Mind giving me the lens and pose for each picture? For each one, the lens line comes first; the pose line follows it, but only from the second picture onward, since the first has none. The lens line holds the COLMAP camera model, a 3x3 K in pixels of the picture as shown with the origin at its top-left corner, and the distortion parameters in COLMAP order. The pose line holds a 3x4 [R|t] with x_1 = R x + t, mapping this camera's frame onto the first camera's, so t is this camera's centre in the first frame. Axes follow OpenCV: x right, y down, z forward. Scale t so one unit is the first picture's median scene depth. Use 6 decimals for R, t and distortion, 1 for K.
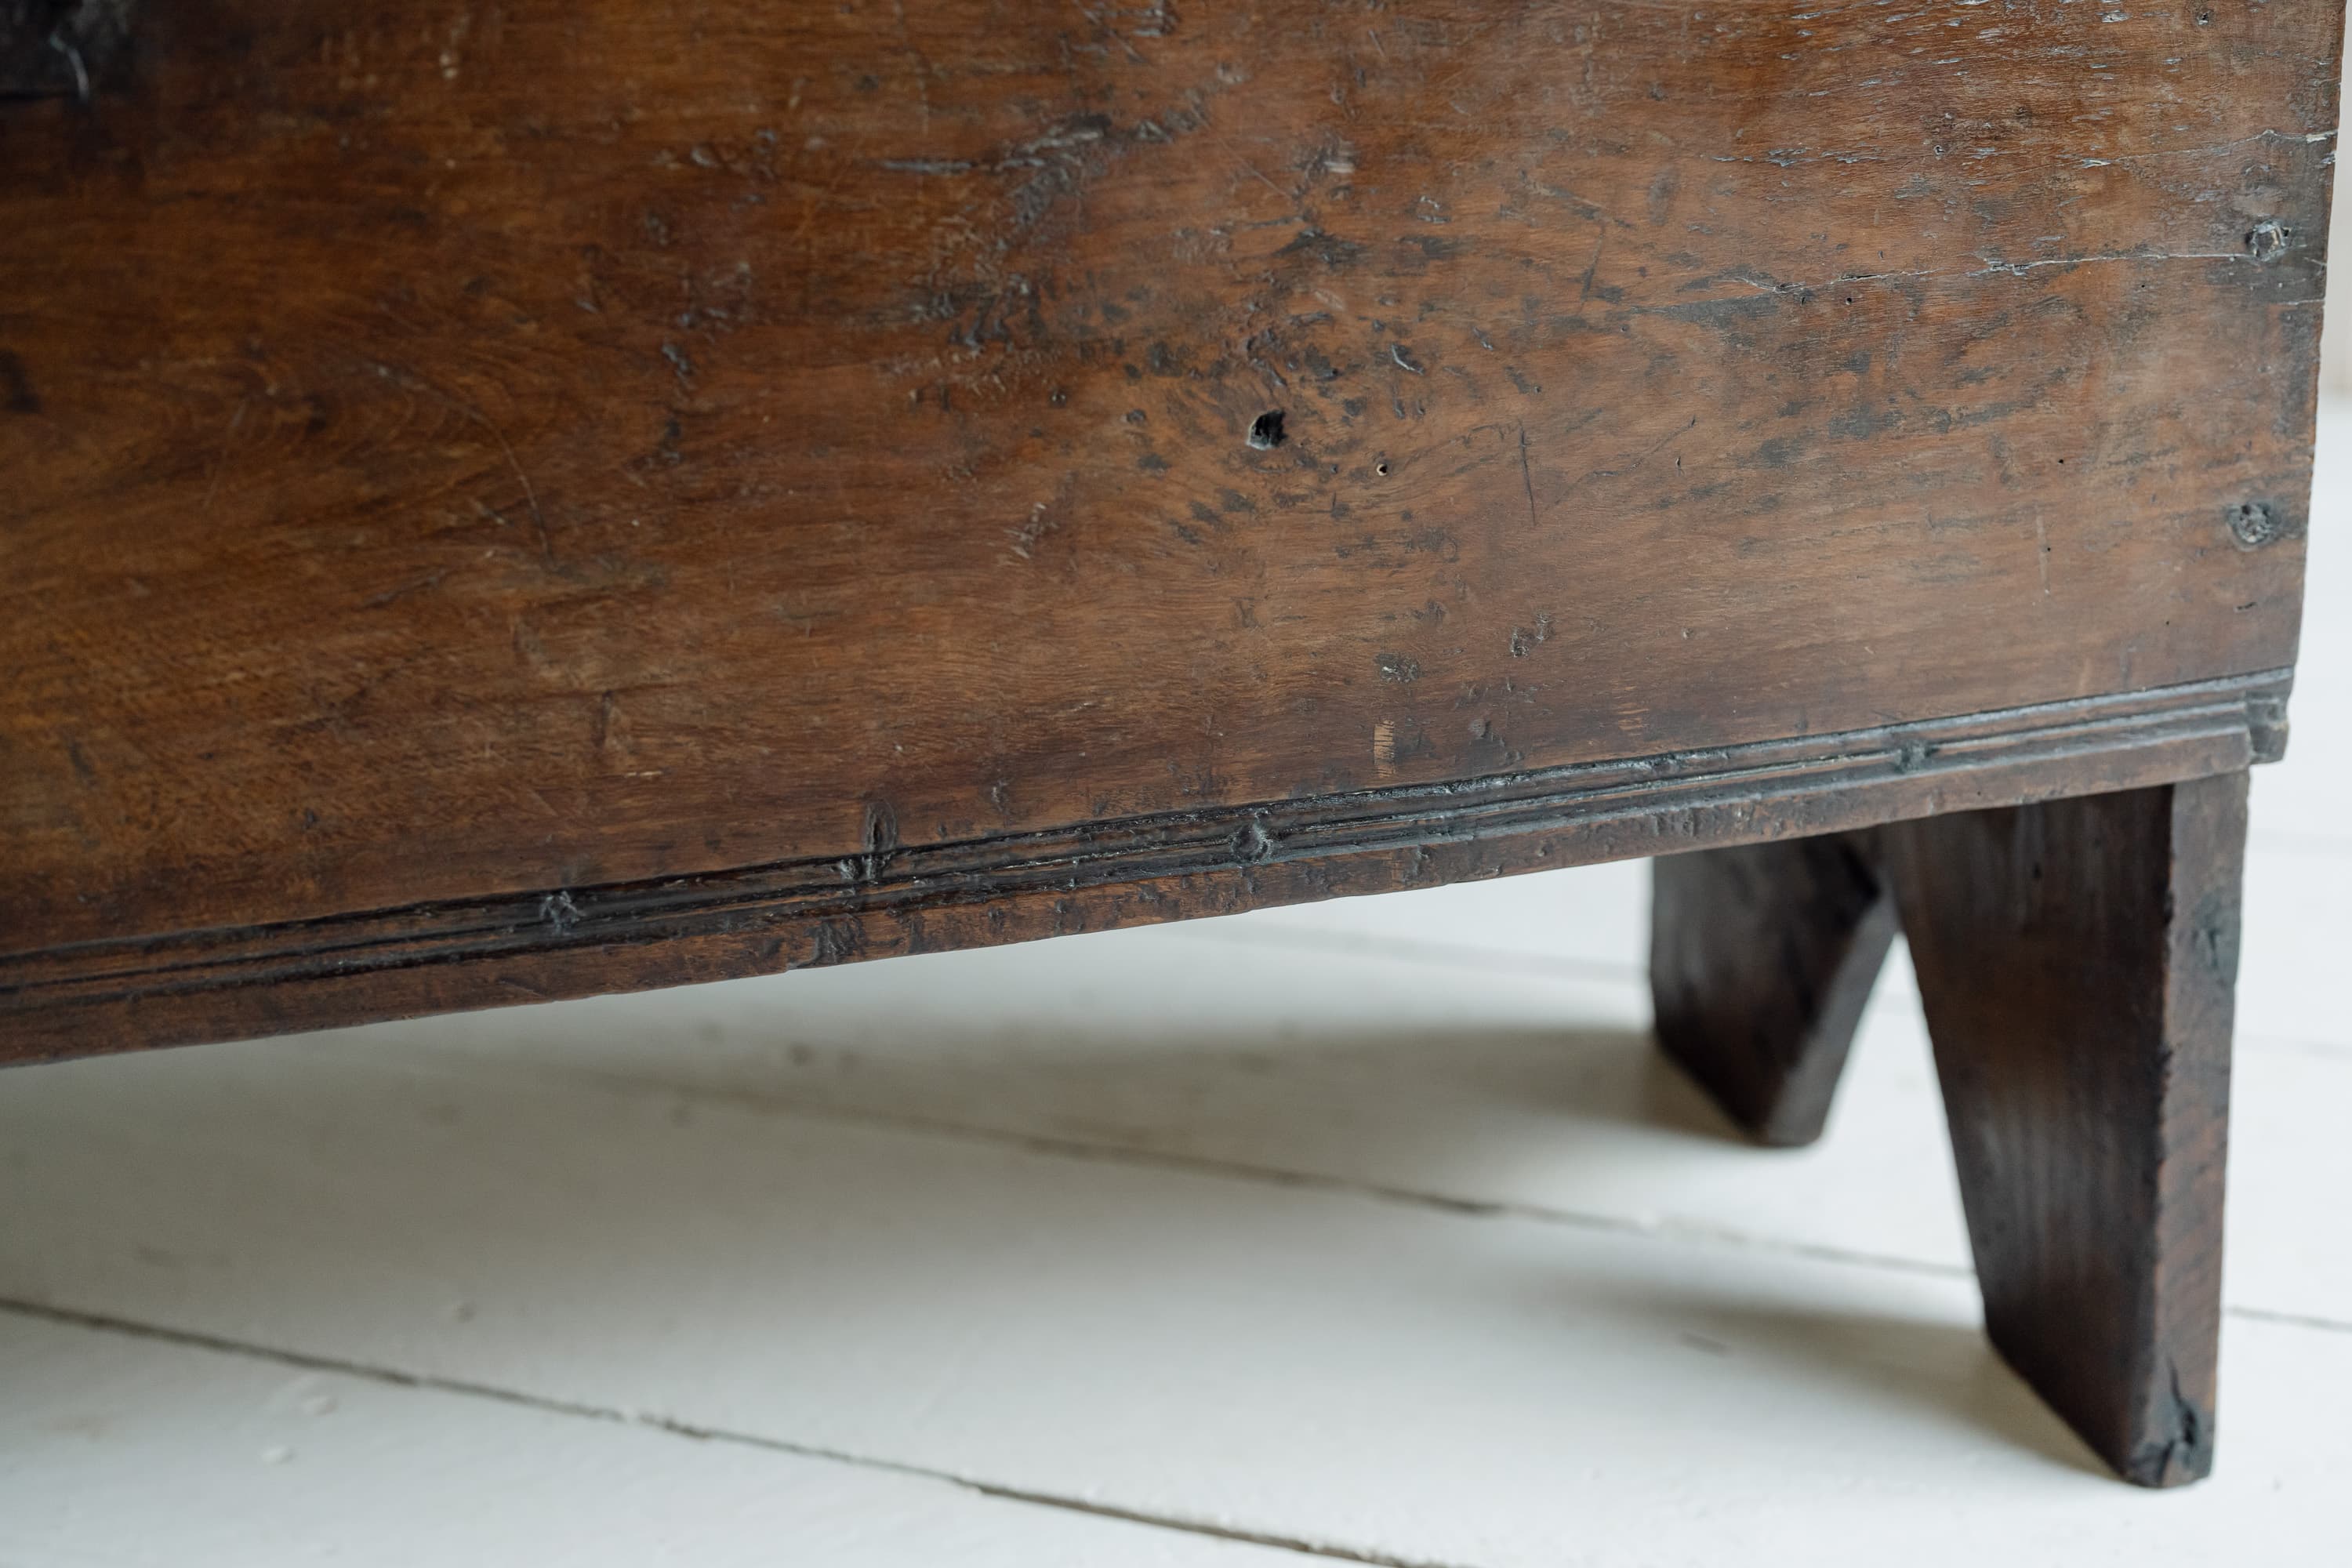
lens RADIAL K [[3335.9, 0, 1165.6], [0, 3335.9, 774.8], [0, 0, 1]] dist [0.013539, 0.000000]
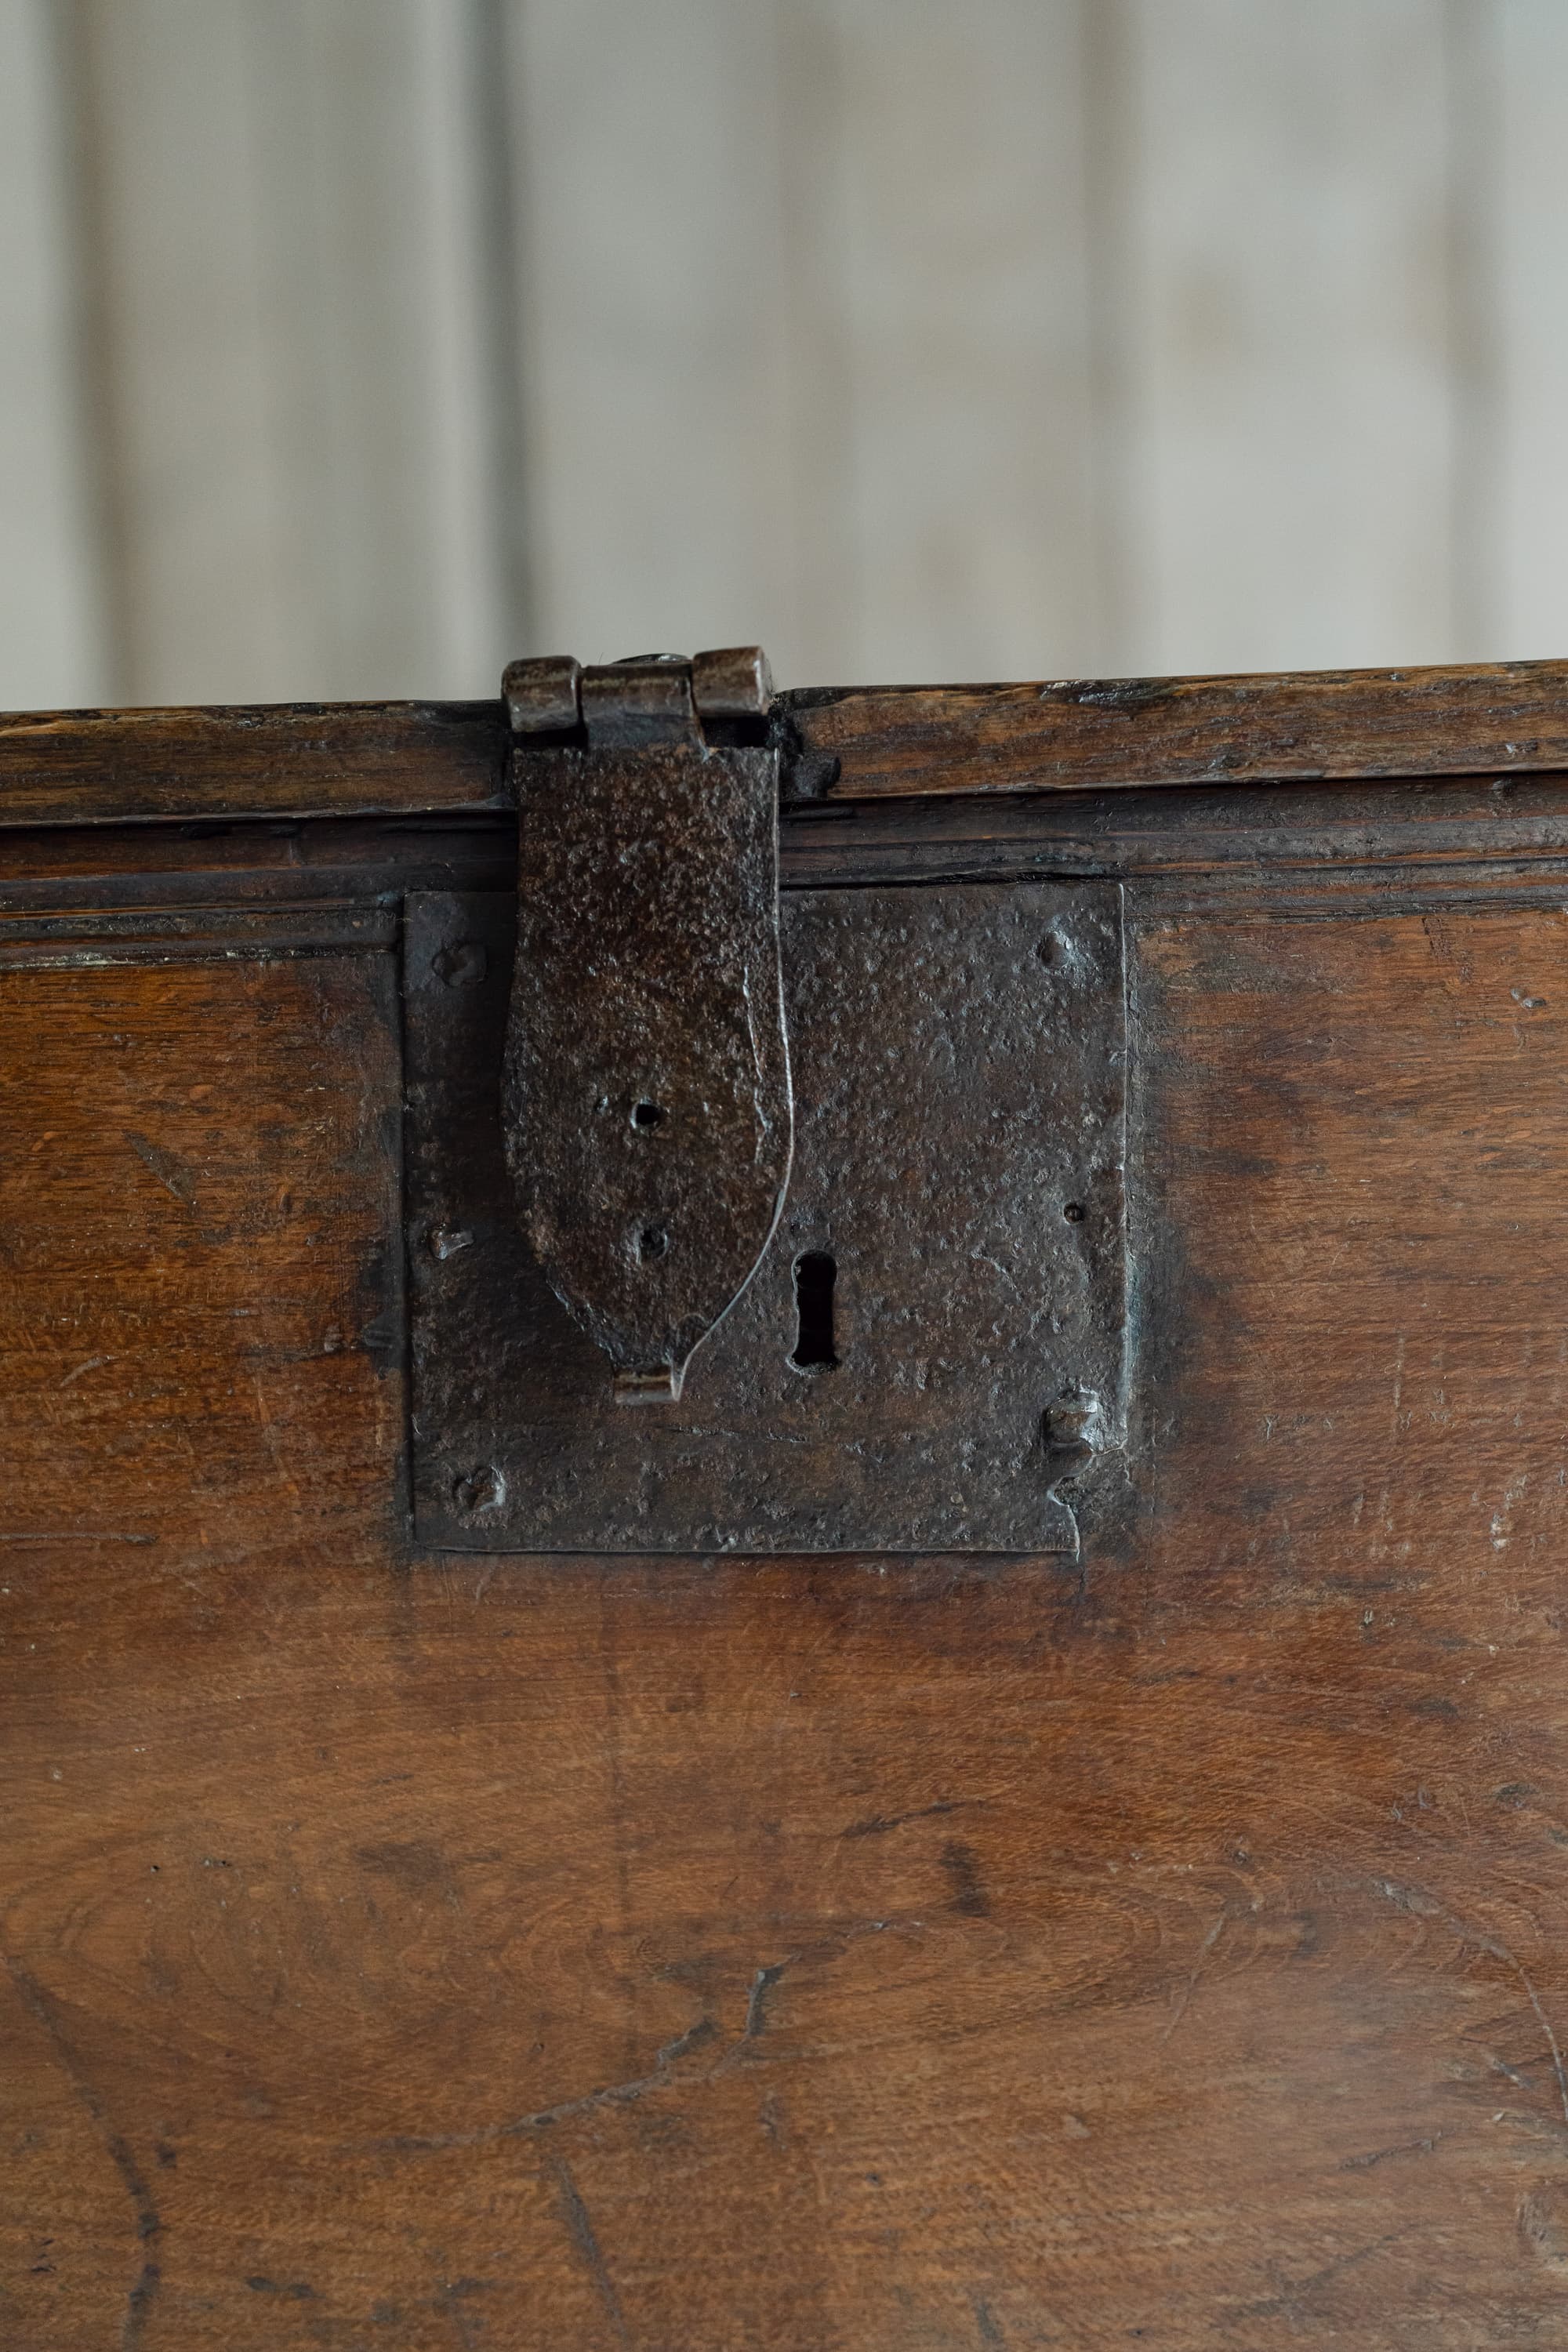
lens RADIAL K [[3335.9, 0, 793.1], [0, 3335.9, 1186.3], [0, 0, 1]] dist [0.013539, 0.000000]
pose [[0.960871, 0.032189, -0.275120, -0.138832], [-0.081893, 0.981837, -0.171141, -0.123727], [0.264614, 0.186975, 0.946055, 0.136356]]
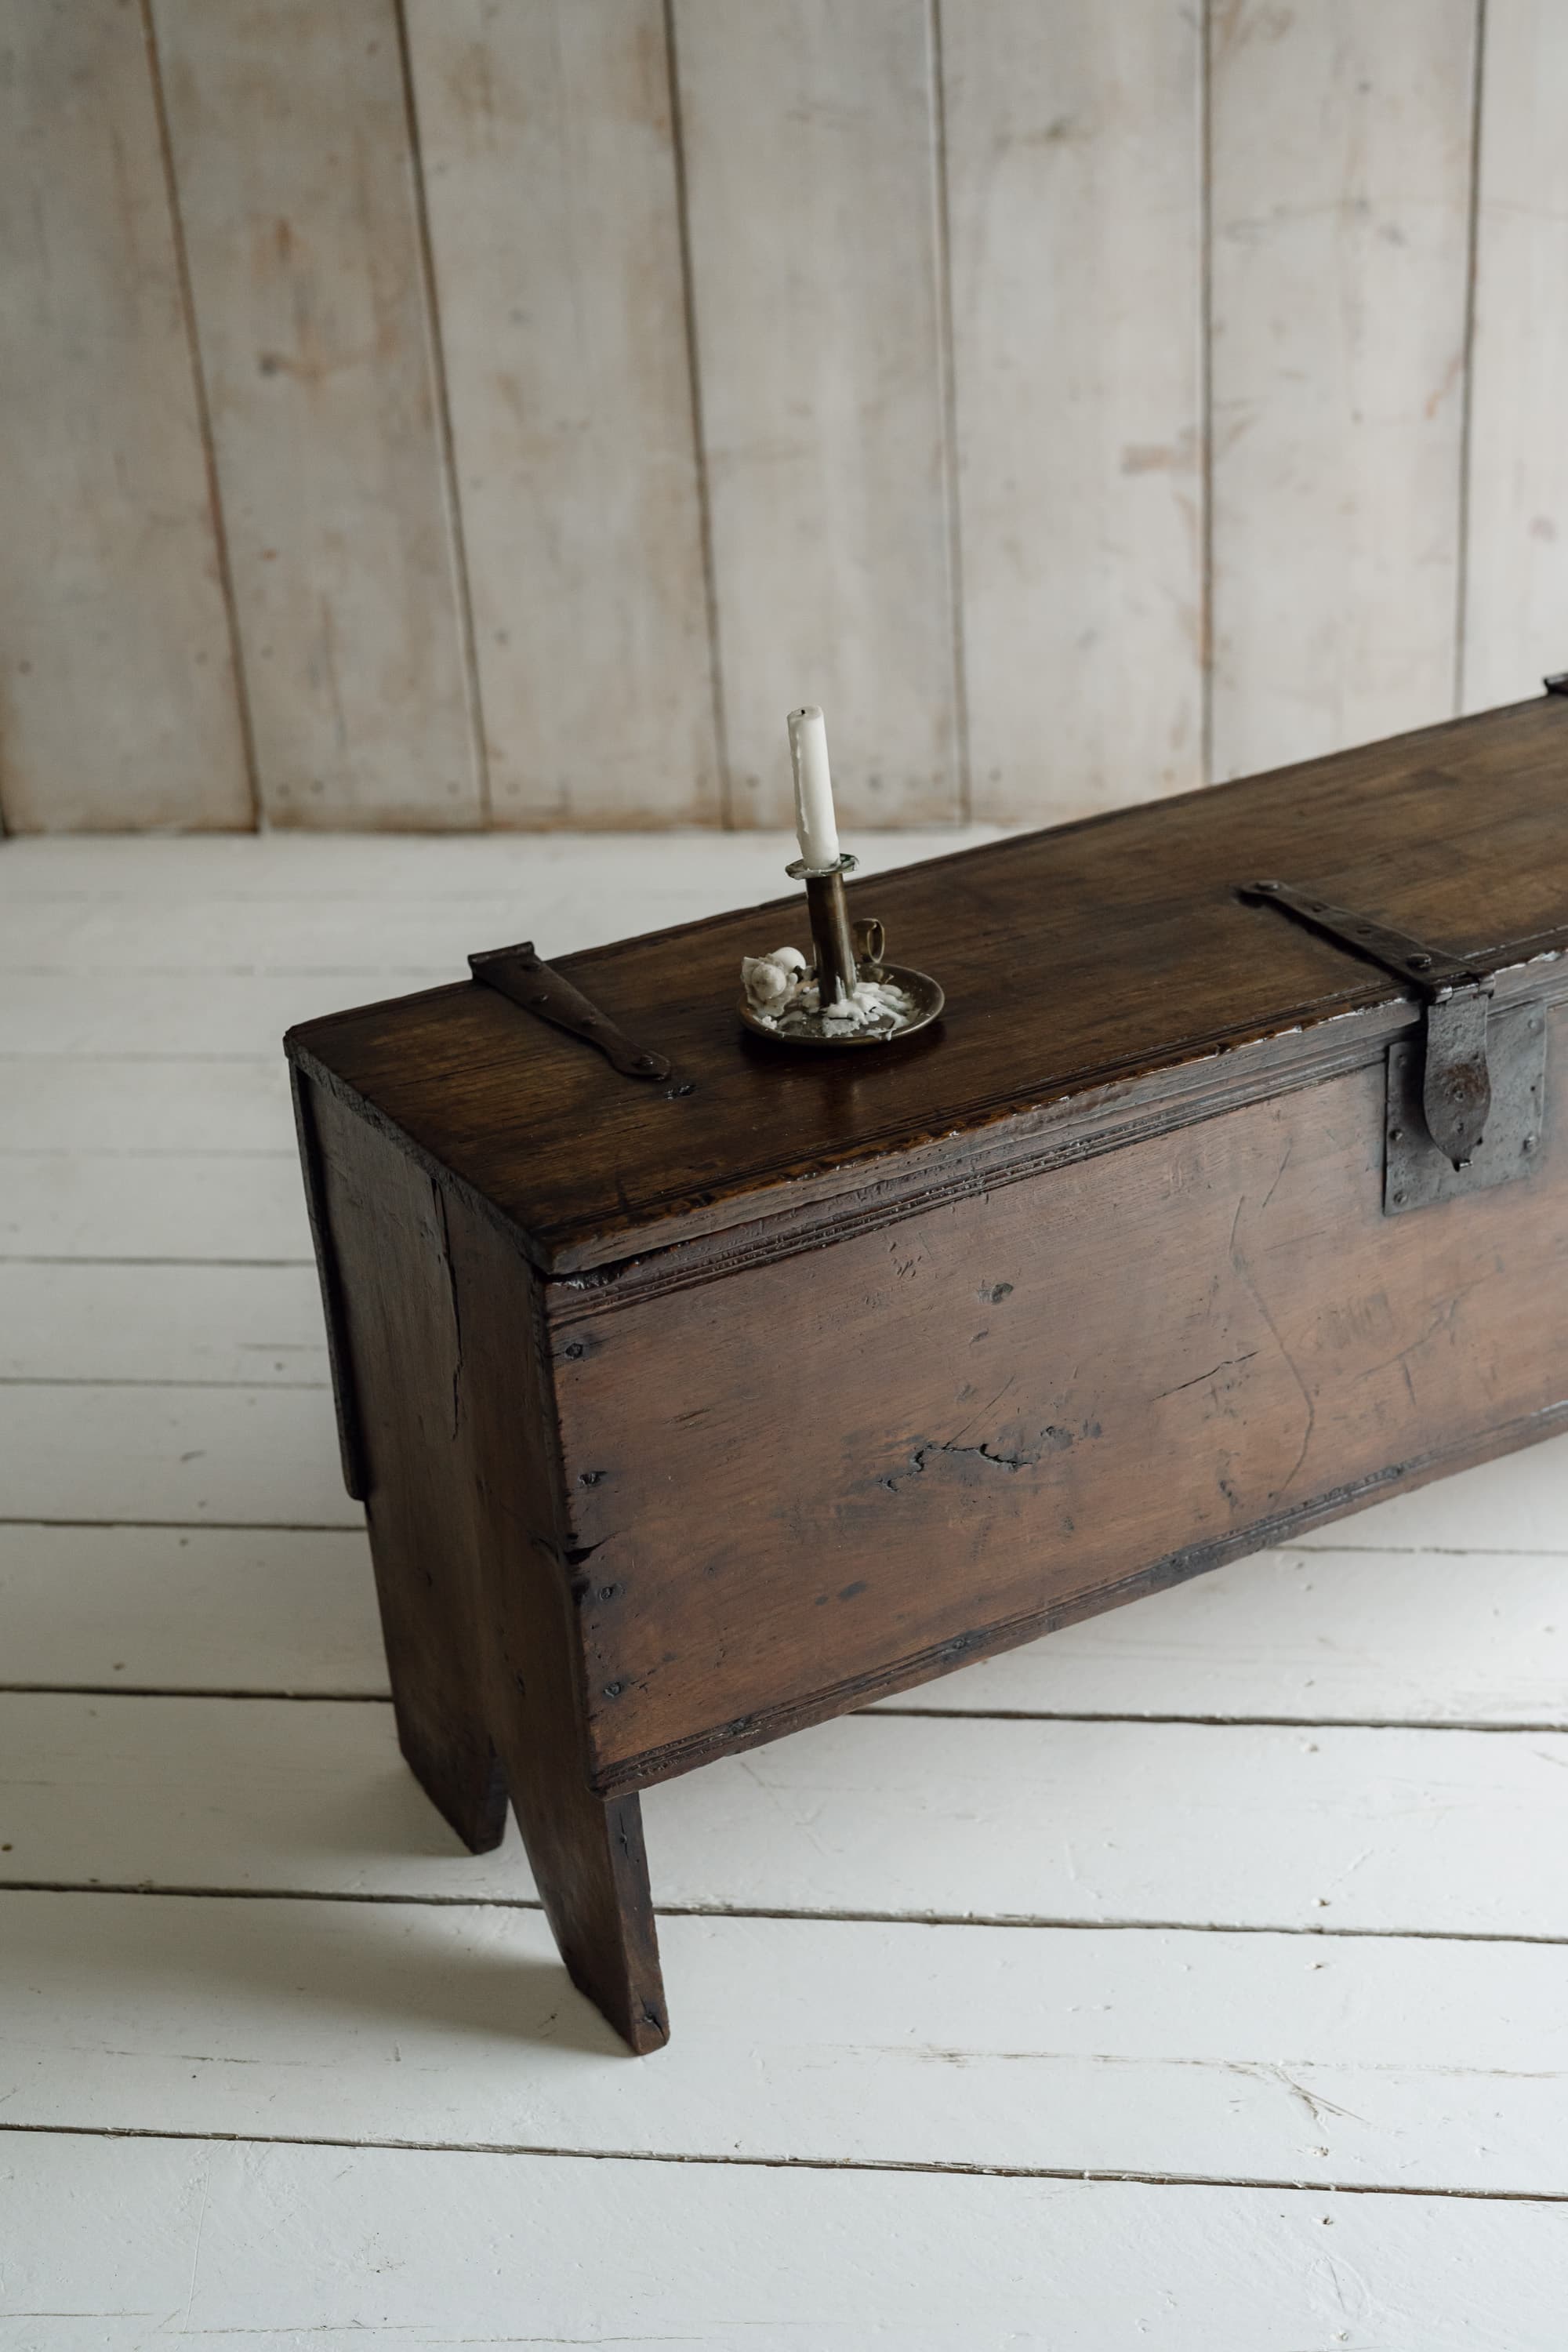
lens RADIAL K [[3335.9, 0, 739.1], [0, 3335.9, 1187.0], [0, 0, 1]] dist [0.013539, 0.000000]
pose [[0.965646, -0.136288, 0.221253, -1.483758], [0.105120, 0.983528, 0.147045, -0.625344], [-0.237649, -0.118735, 0.964067, -1.576005]]
